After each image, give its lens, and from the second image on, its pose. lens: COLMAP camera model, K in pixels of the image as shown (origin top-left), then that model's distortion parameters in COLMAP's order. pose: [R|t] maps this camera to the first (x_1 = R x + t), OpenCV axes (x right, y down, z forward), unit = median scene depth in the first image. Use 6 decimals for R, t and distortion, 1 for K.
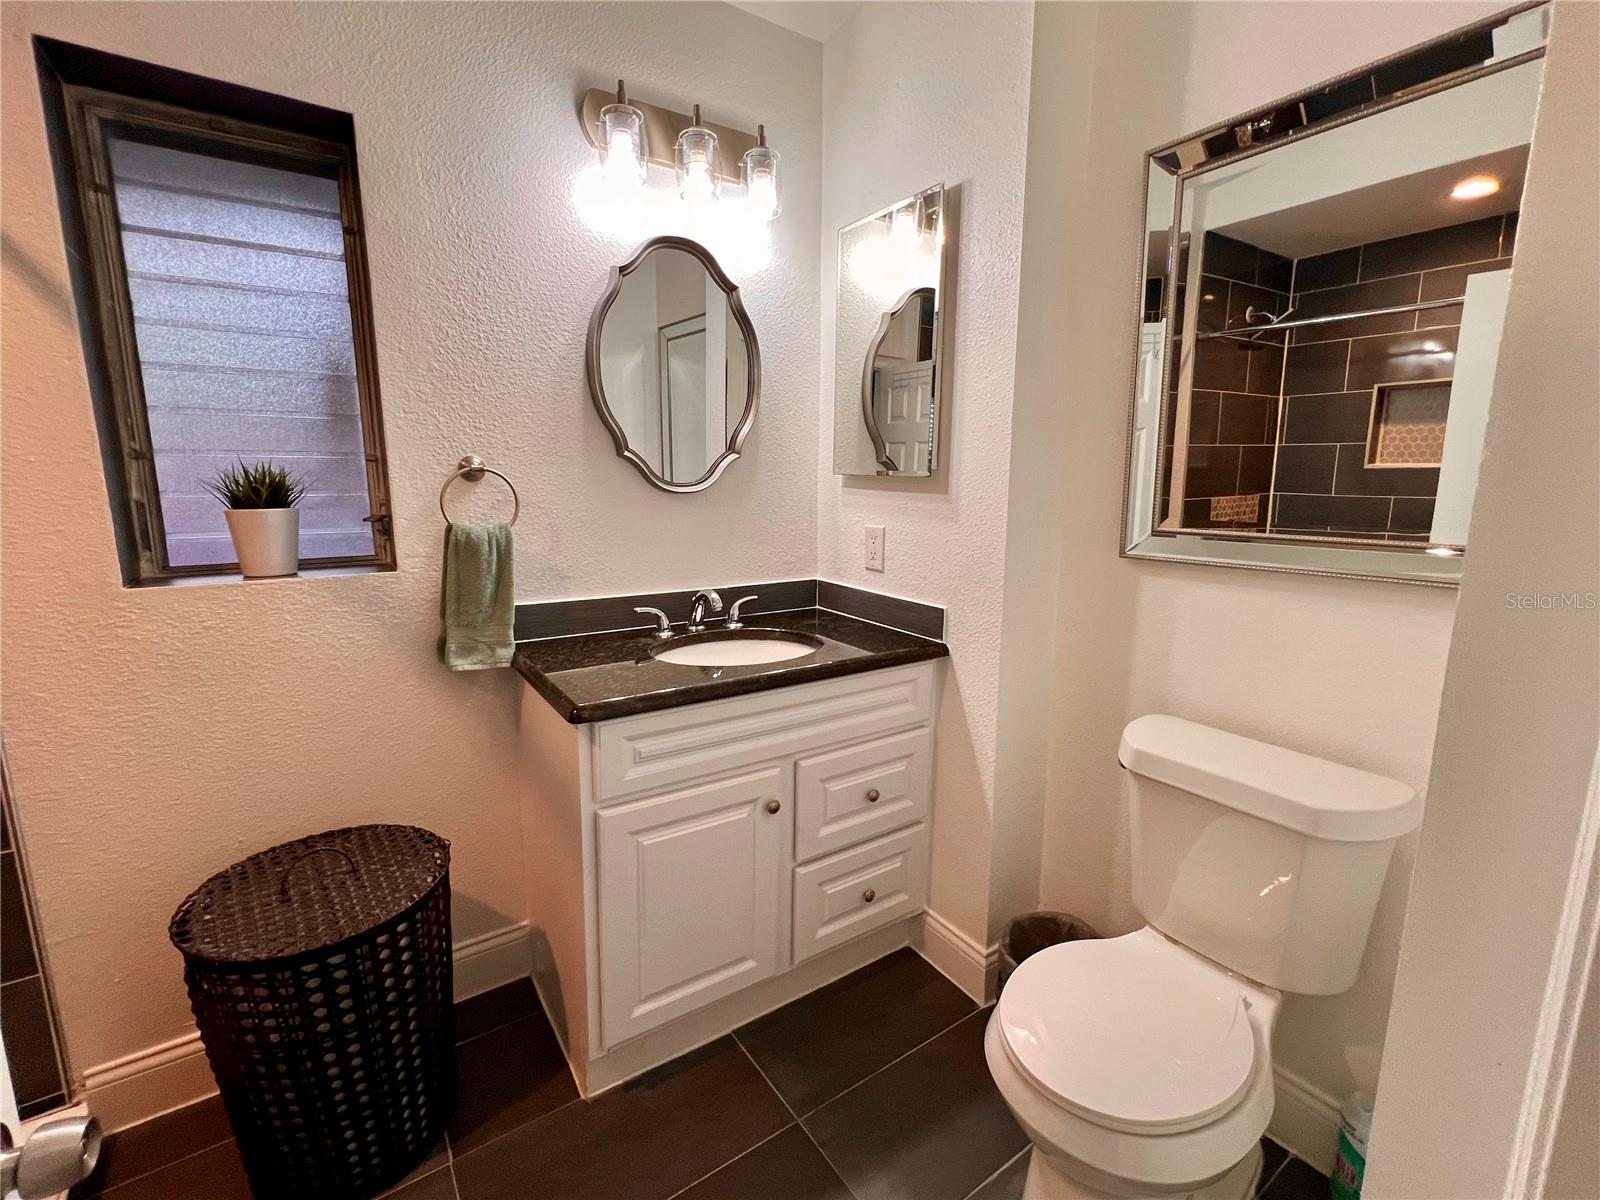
lens RADIAL K [[713.2, 0, 799.3], [0, 713.2, 597.3], [0, 0, 1]] dist [0.001145, 0.000053]
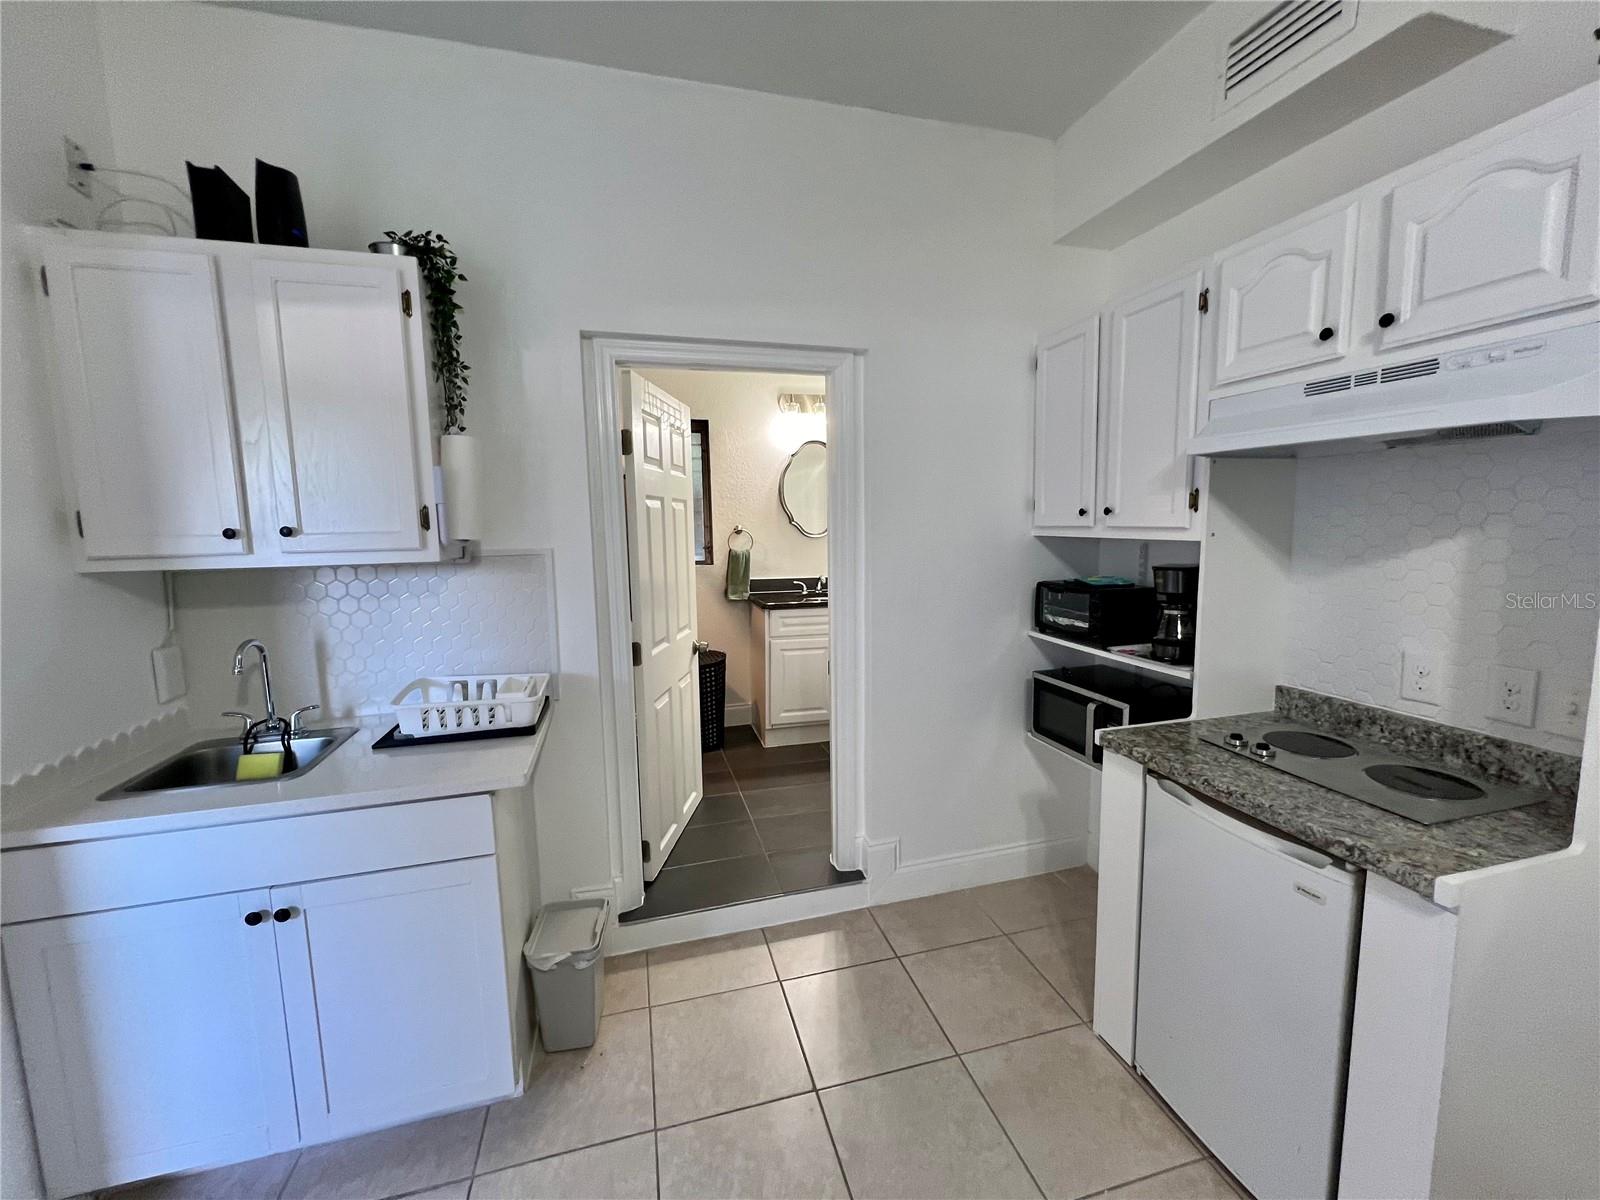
lens RADIAL K [[633.1, 0, 800.5], [0, 633.1, 590.1], [0, 0, 1]] dist [-0.002345, 0.000019]
pose [[0.945374, 0.016747, -0.325556, 0.606598], [-0.037326, 0.997672, -0.057071, 0.196248], [0.323843, 0.066105, 0.943799, -1.297269]]
